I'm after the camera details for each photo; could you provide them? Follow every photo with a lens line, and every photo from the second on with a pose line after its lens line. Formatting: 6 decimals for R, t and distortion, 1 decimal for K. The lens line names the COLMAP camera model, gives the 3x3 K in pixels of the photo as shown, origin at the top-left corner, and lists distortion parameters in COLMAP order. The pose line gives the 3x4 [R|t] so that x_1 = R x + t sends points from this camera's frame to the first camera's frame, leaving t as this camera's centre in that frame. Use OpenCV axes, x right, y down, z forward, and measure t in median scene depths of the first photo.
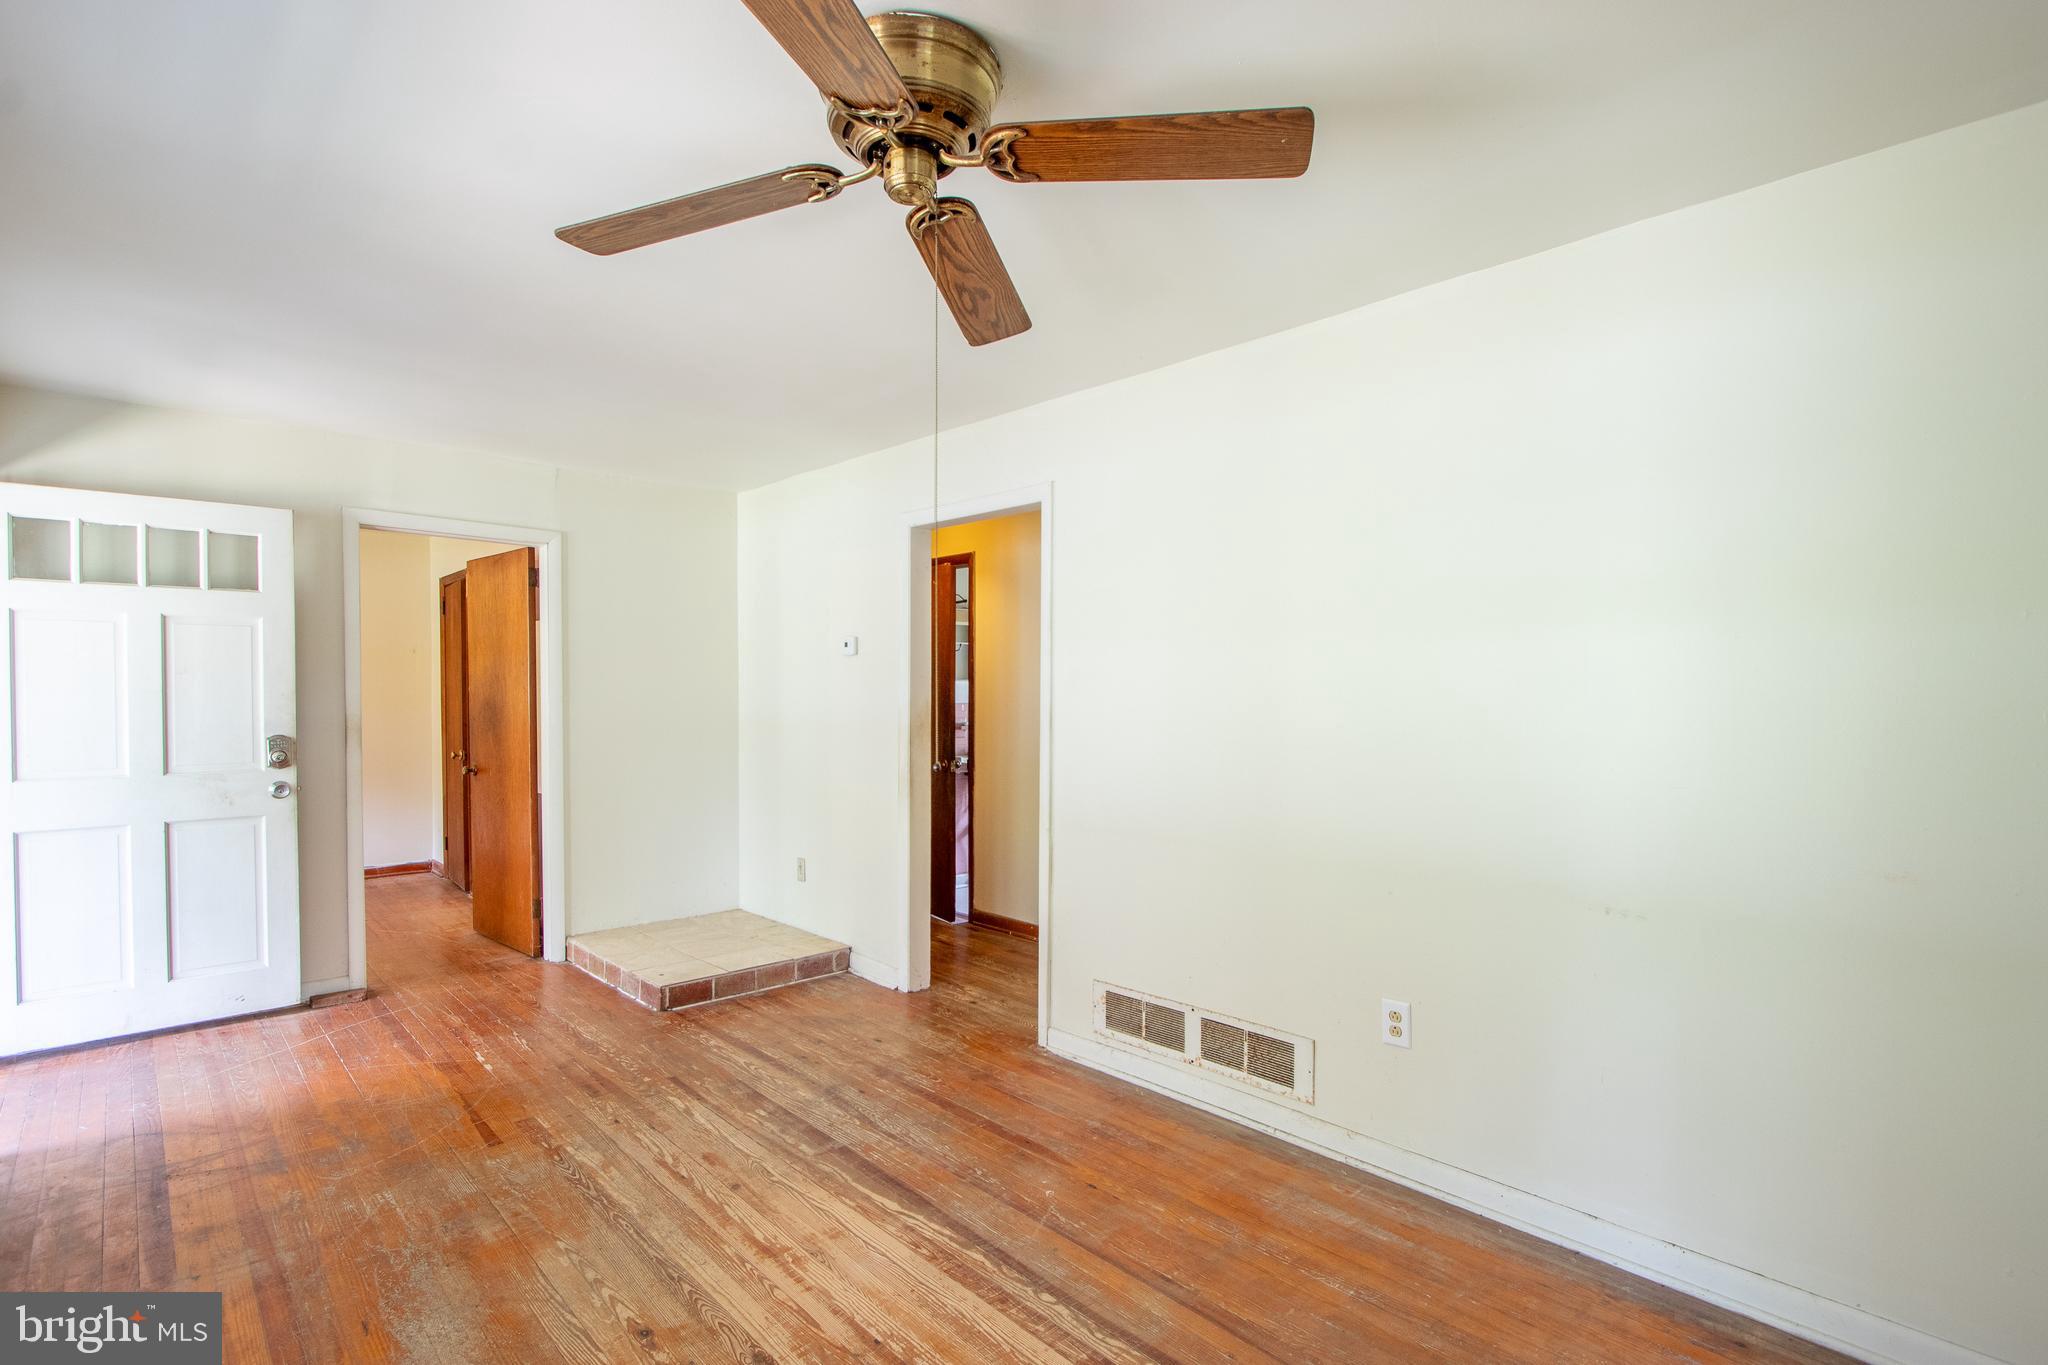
lens RADIAL K [[982.2, 0, 1011.2], [0, 982.2, 689.3], [0, 0, 1]] dist [-0.005984, 0.001117]
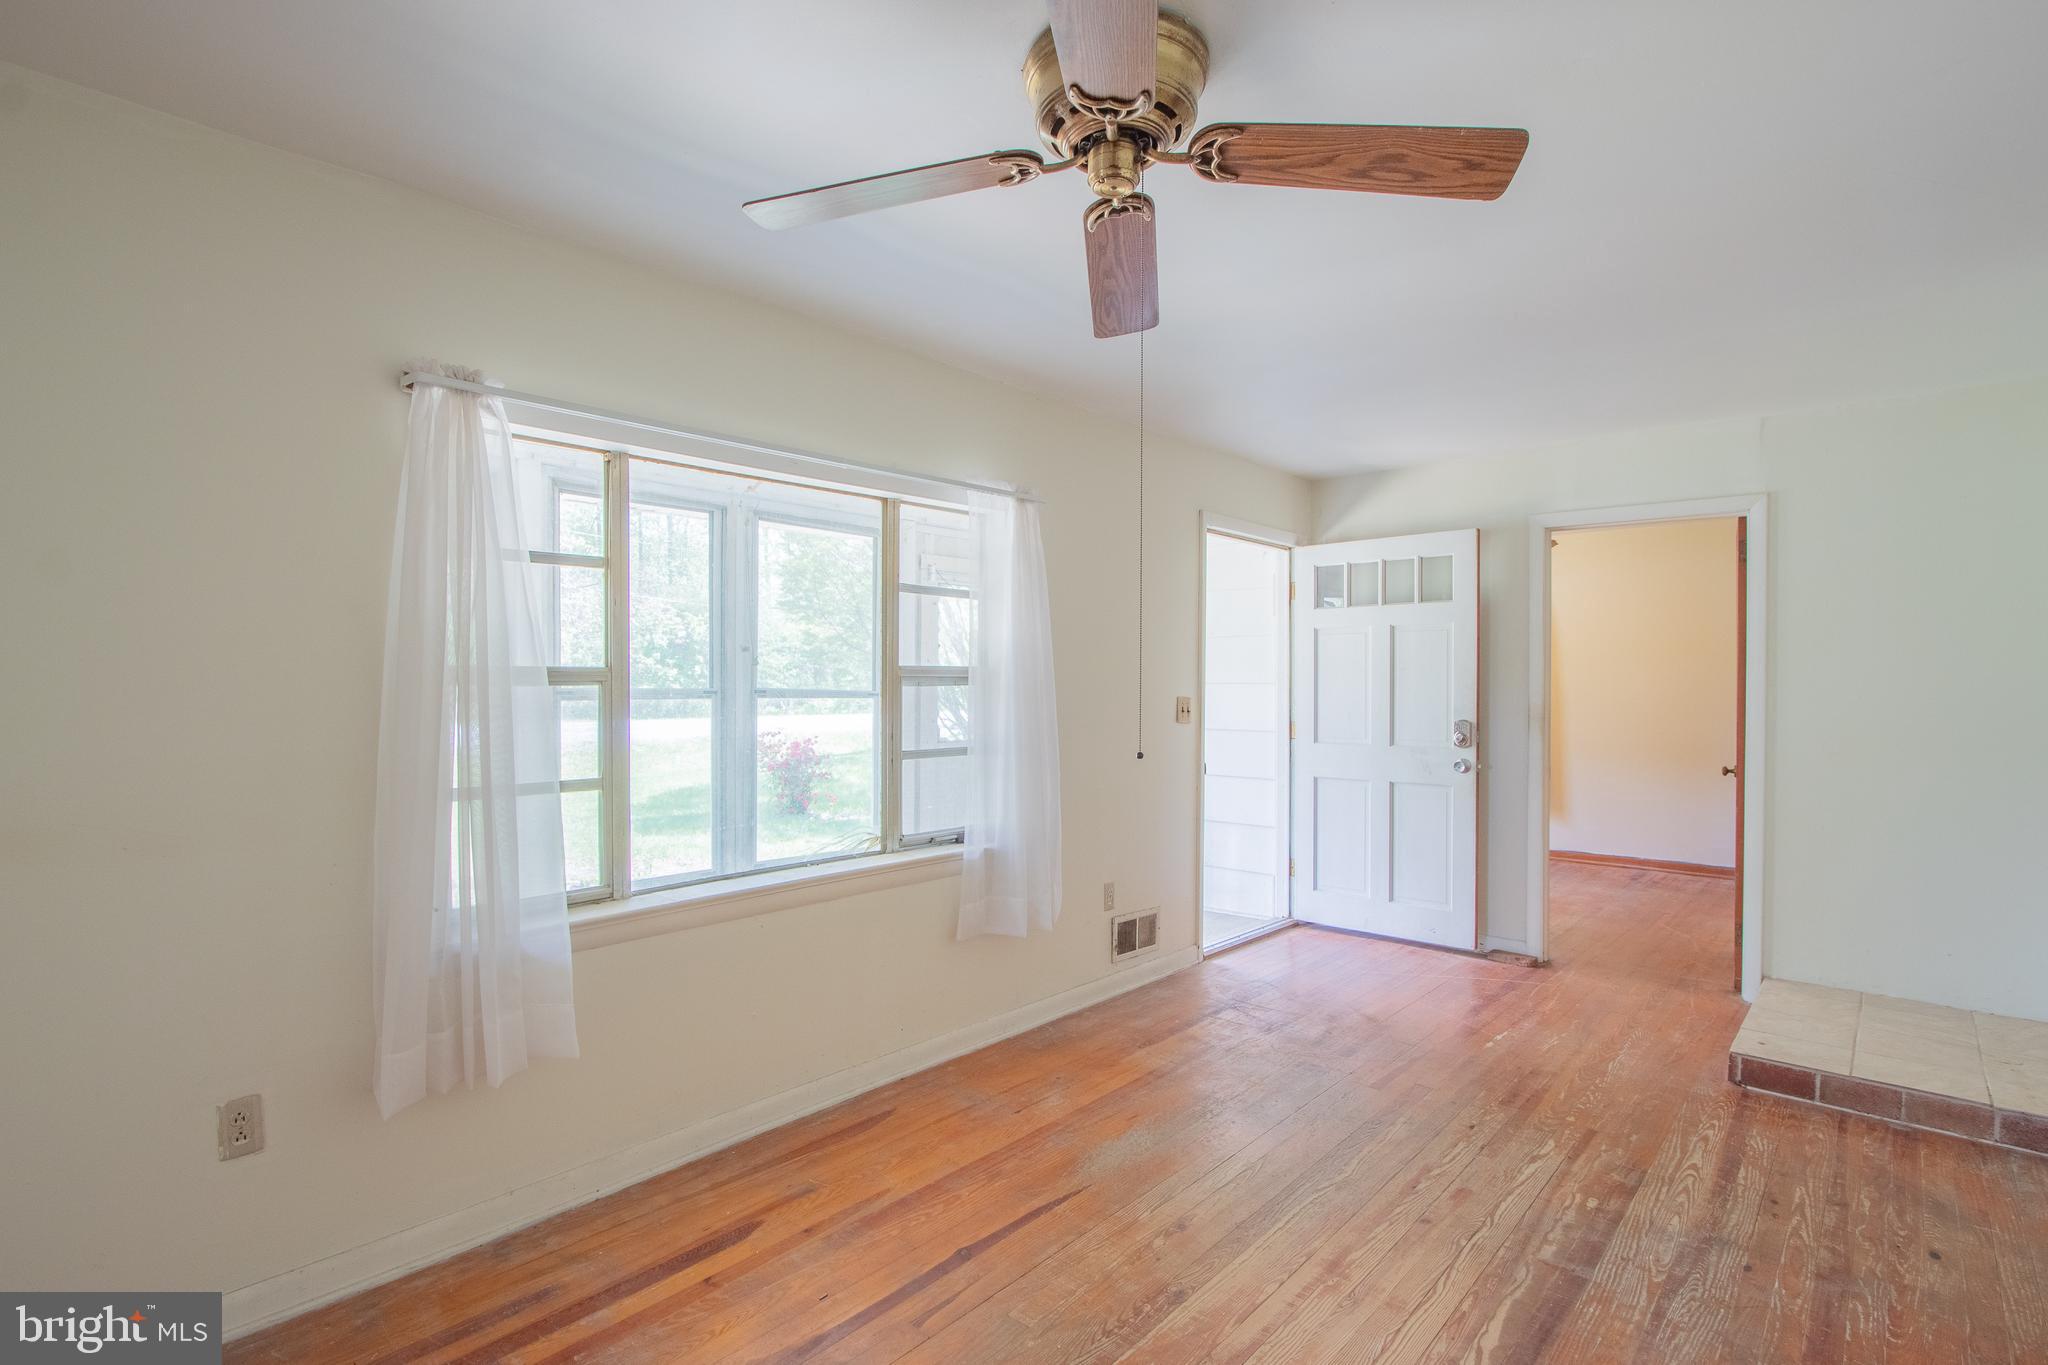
lens RADIAL K [[982.2, 0, 1013.9], [0, 982.2, 697.2], [0, 0, 1]] dist [-0.005984, 0.001117]
pose [[0.081288, 0.014059, -0.996592, 0.487439], [0.000253, 0.999900, 0.014126, 0.002852], [0.996691, -0.001400, 0.081276, 0.443538]]
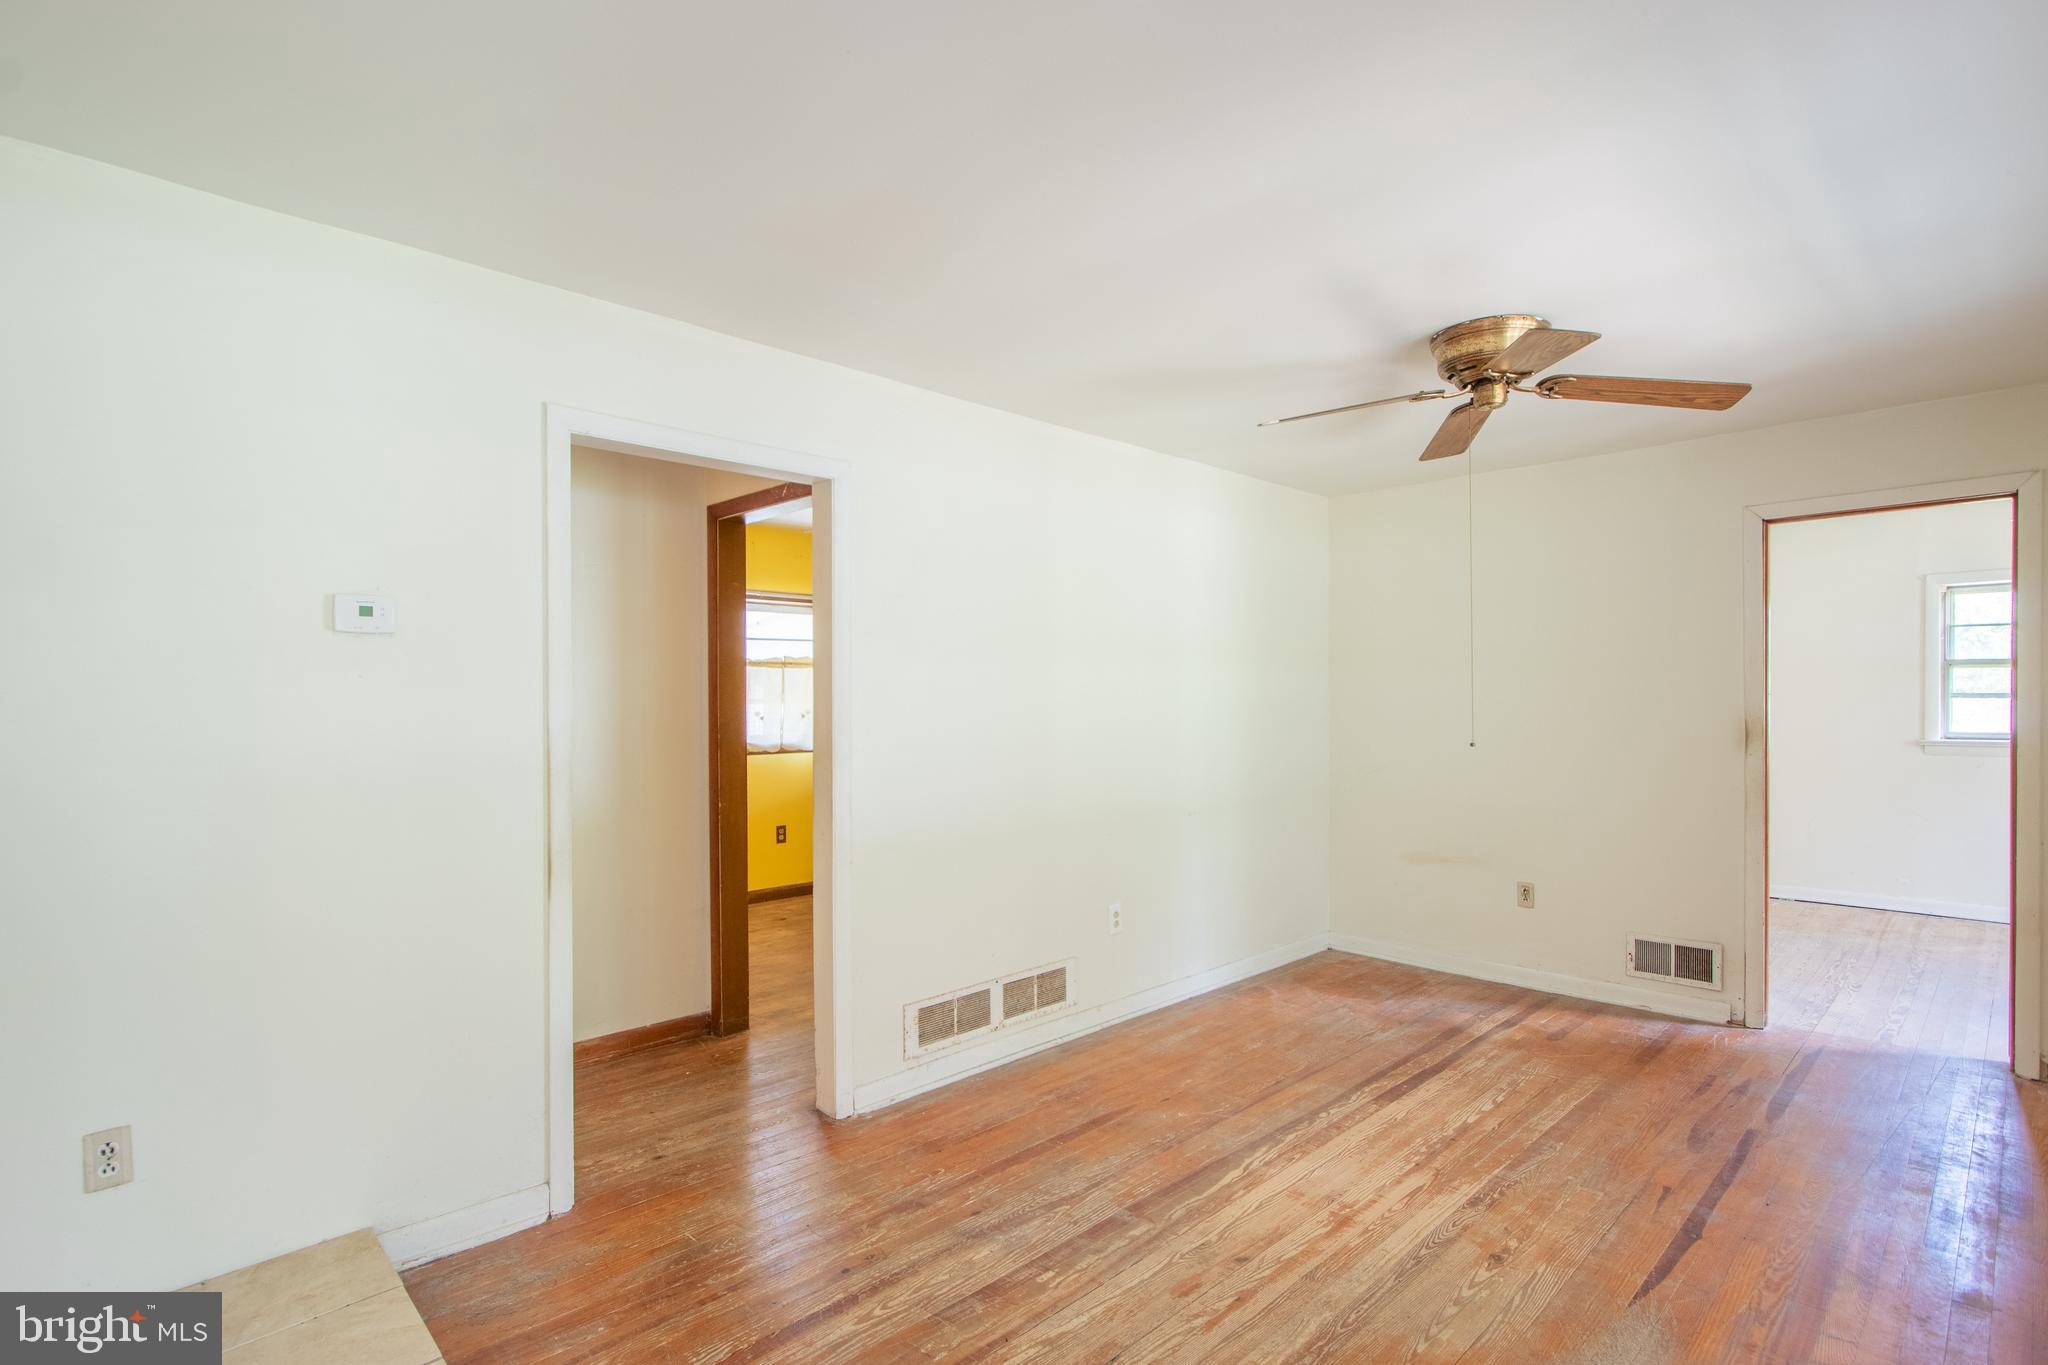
lens RADIAL K [[982.2, 0, 1027.0], [0, 982.2, 689.2], [0, 0, 1]] dist [-0.005984, 0.001117]
pose [[-0.029856, 0.011962, 0.999483, -0.956398], [-0.000755, 0.999928, -0.011990, 0.001729], [-0.999554, -0.001112, -0.029845, 1.000163]]
